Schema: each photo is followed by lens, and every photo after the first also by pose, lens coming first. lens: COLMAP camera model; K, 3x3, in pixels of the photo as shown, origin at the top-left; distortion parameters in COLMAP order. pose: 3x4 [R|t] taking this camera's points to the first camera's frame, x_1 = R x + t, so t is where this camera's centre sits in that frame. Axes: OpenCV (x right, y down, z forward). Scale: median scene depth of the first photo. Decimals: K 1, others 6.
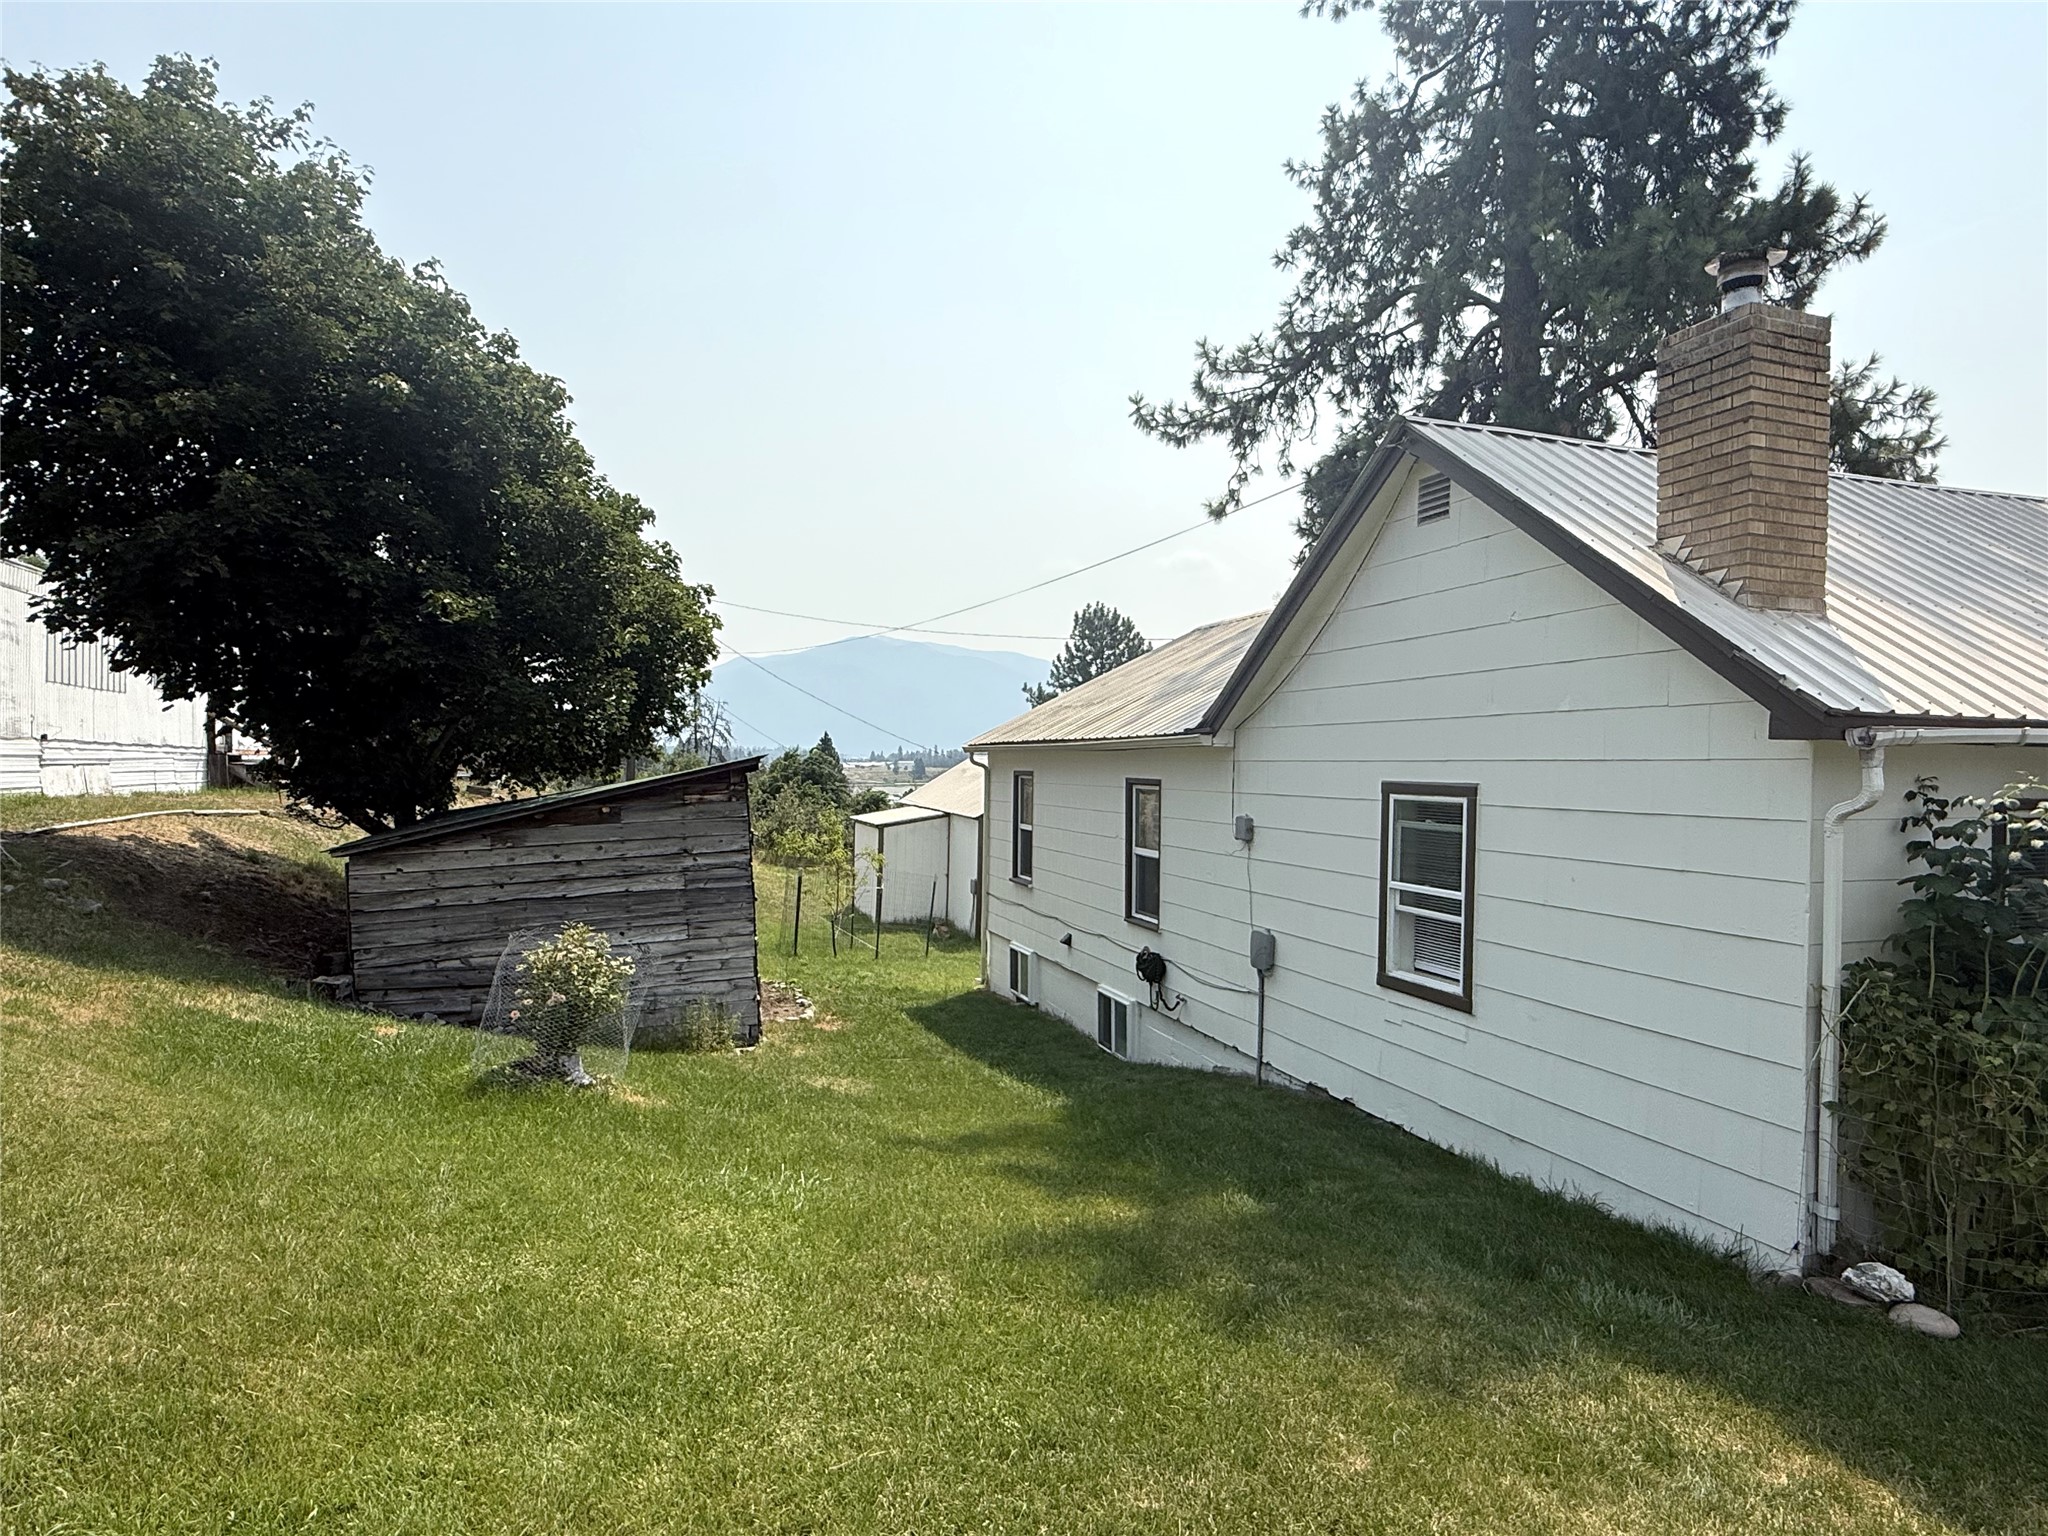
lens RADIAL K [[1116.1, 0, 1026.3], [0, 1116.1, 763.7], [0, 0, 1]] dist [0.001159, 0.000767]
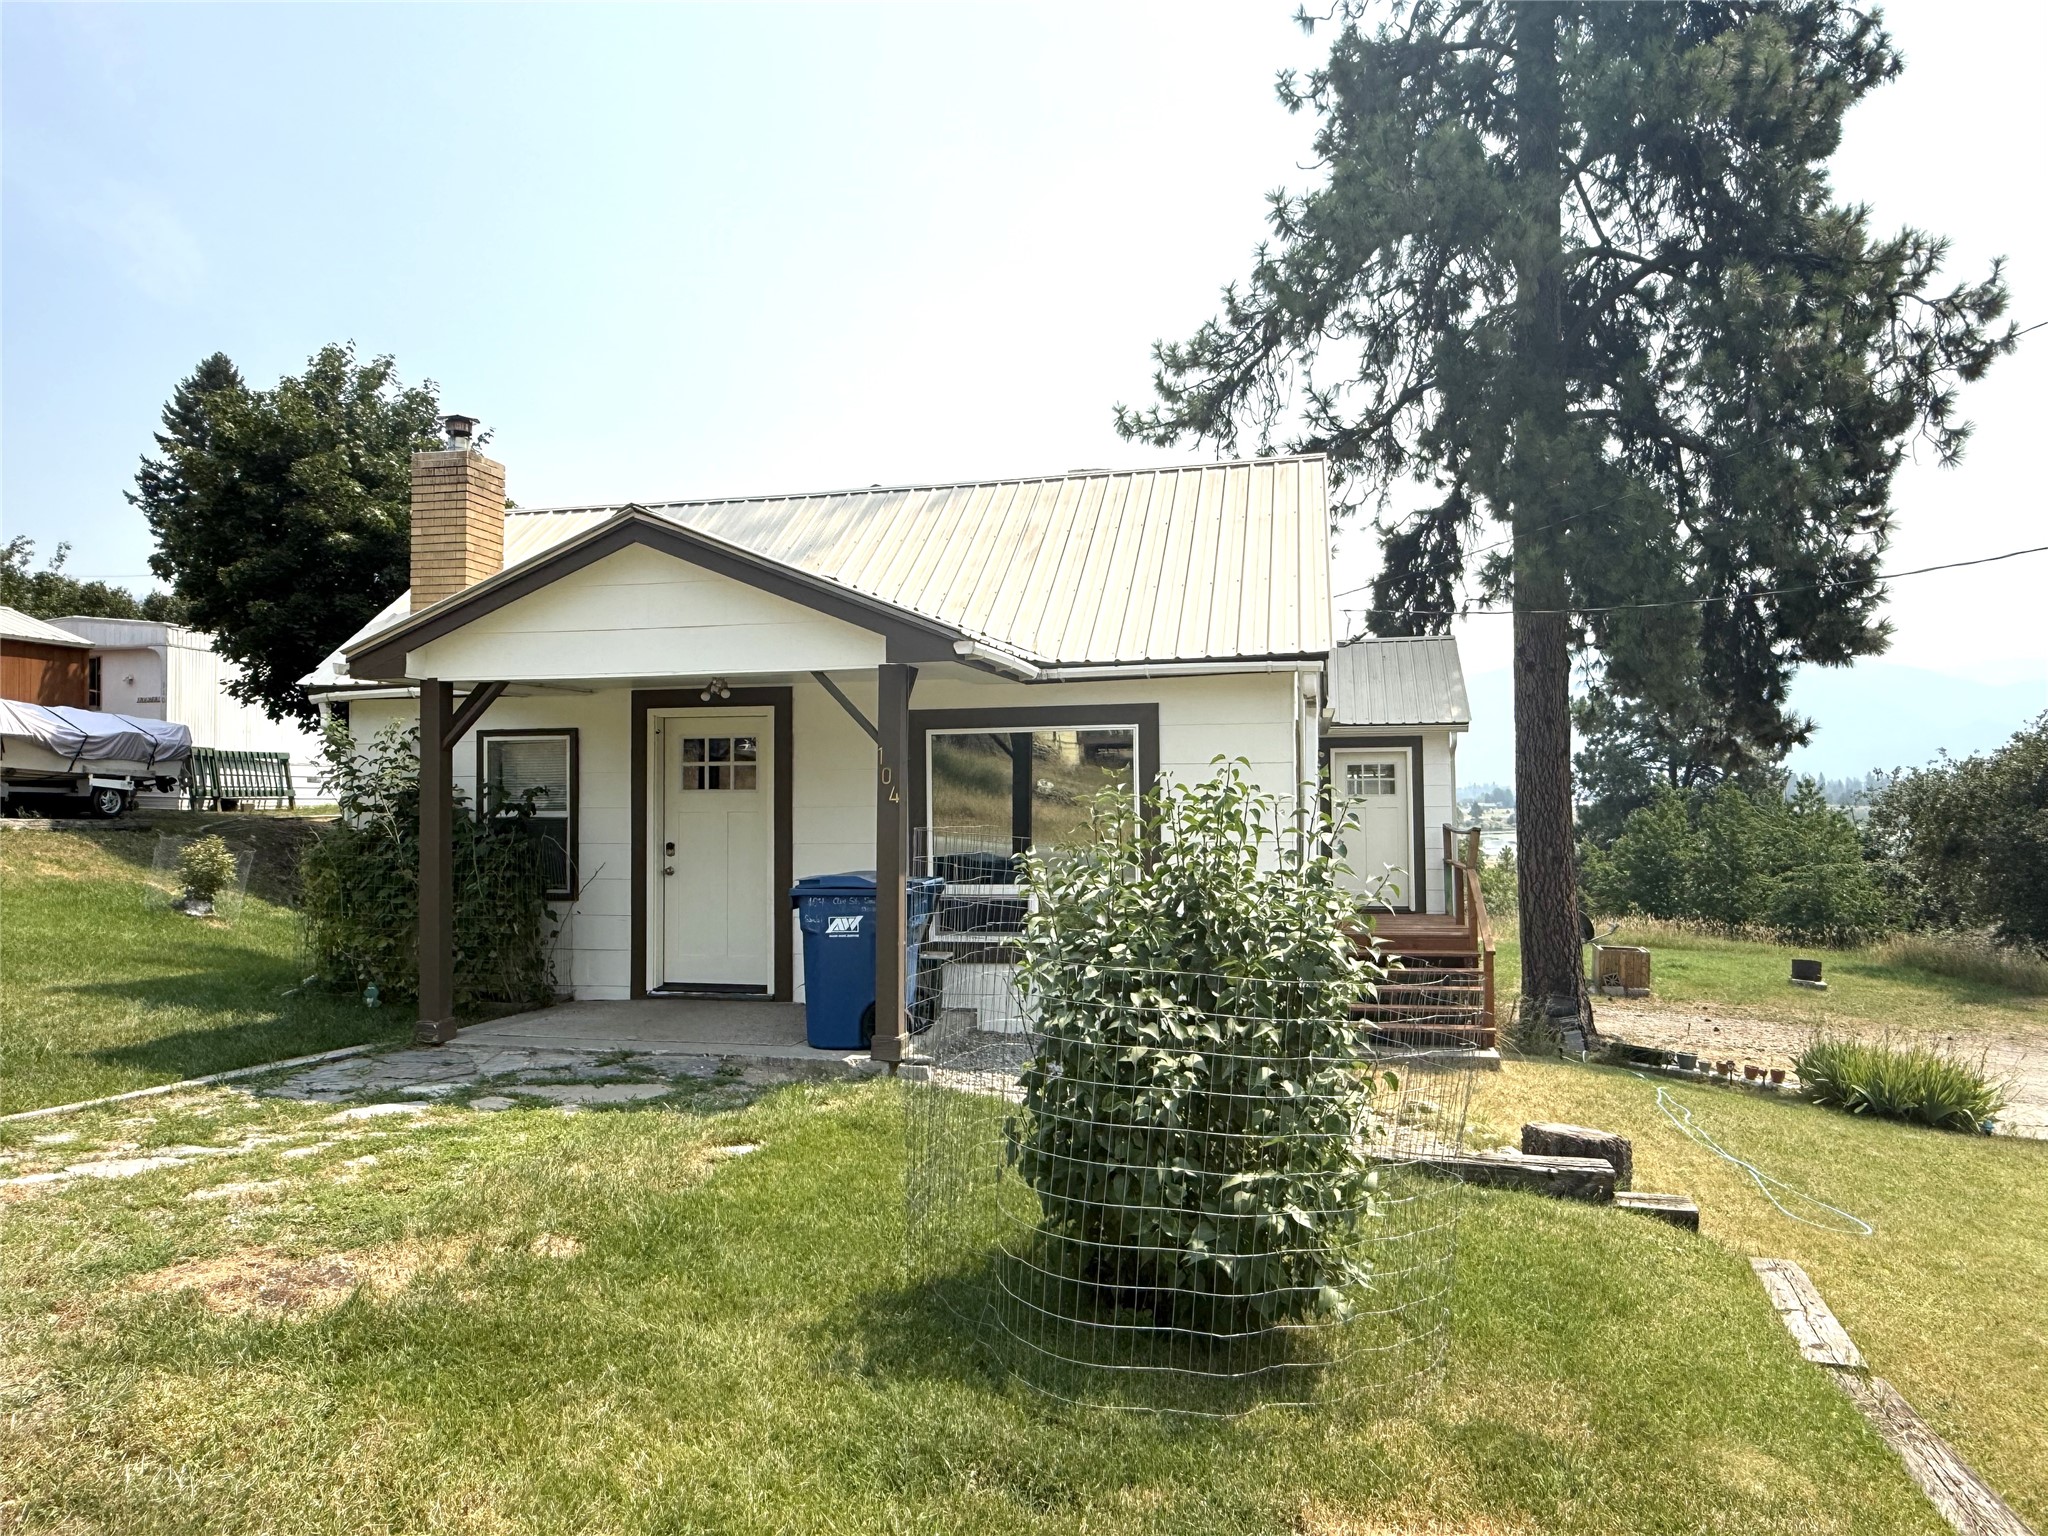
lens RADIAL K [[1316.9, 0, 1016.4], [0, 1316.9, 761.2], [0, 0, 1]] dist [0.002218, 0.002280]
pose [[0.852726, -0.033004, -0.521314, 0.648849], [0.014459, 0.999111, -0.039601, 0.042130], [0.522158, 0.026231, 0.852446, -0.065322]]
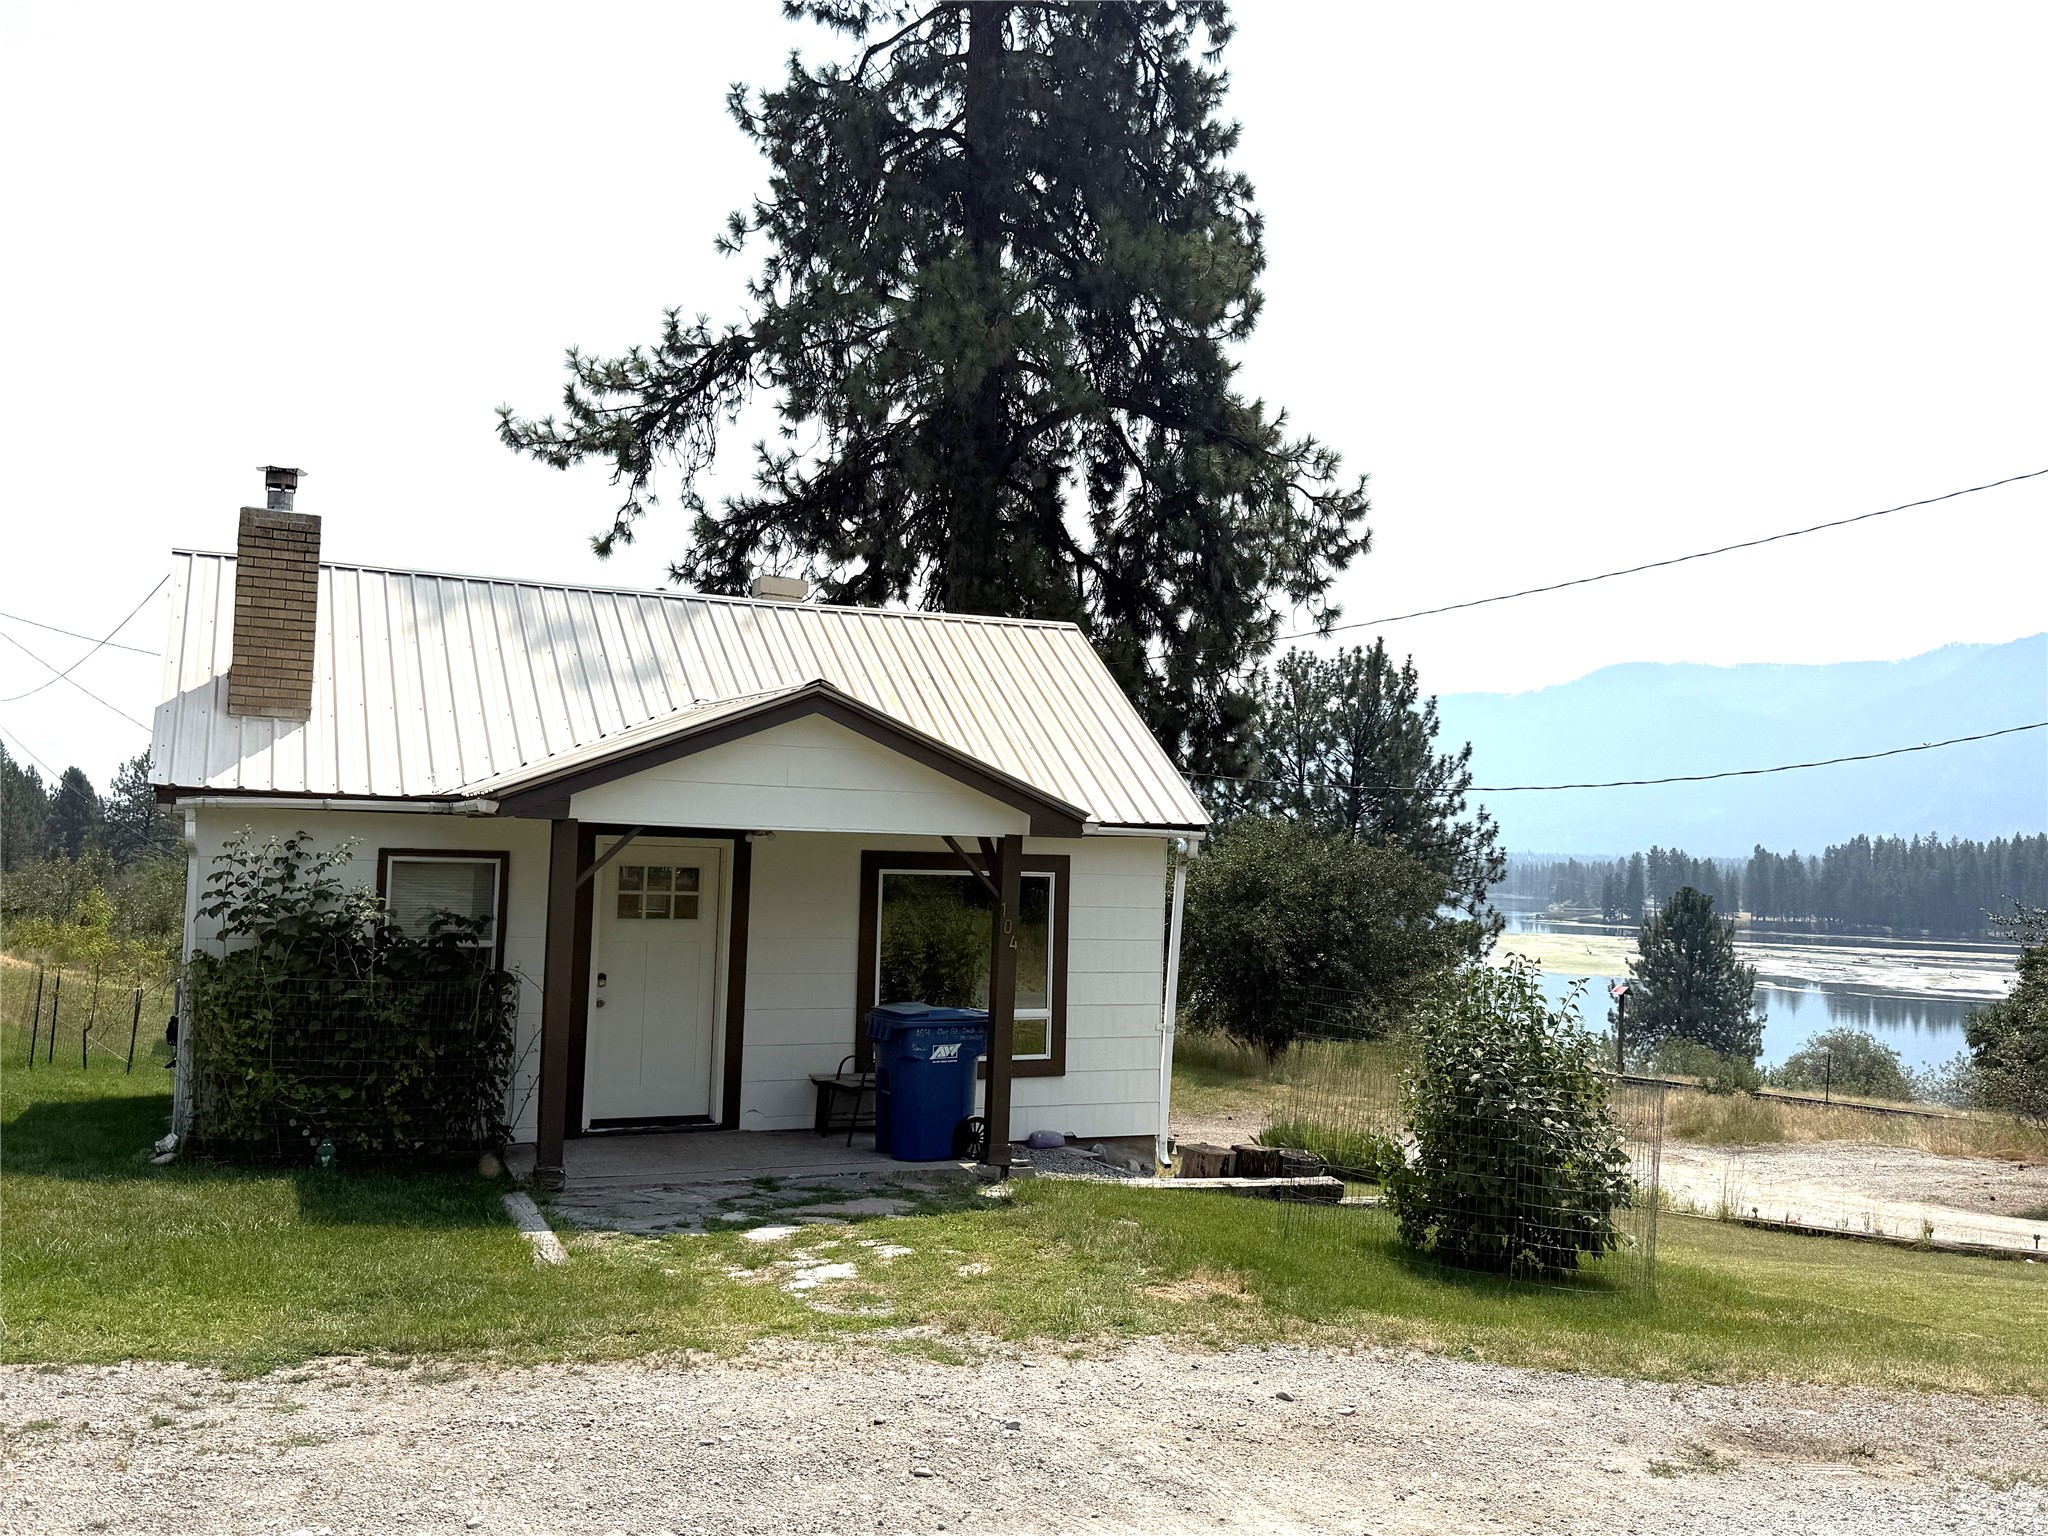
lens RADIAL K [[1770.9, 0, 1021.3], [0, 1770.9, 769.7], [0, 0, 1]] dist [0.084429, 0.000015]
pose [[0.995460, 0.020986, 0.092841, 0.374820], [-0.015862, 0.998328, -0.055593, 0.011612], [-0.093853, 0.053868, 0.994128, -0.366513]]
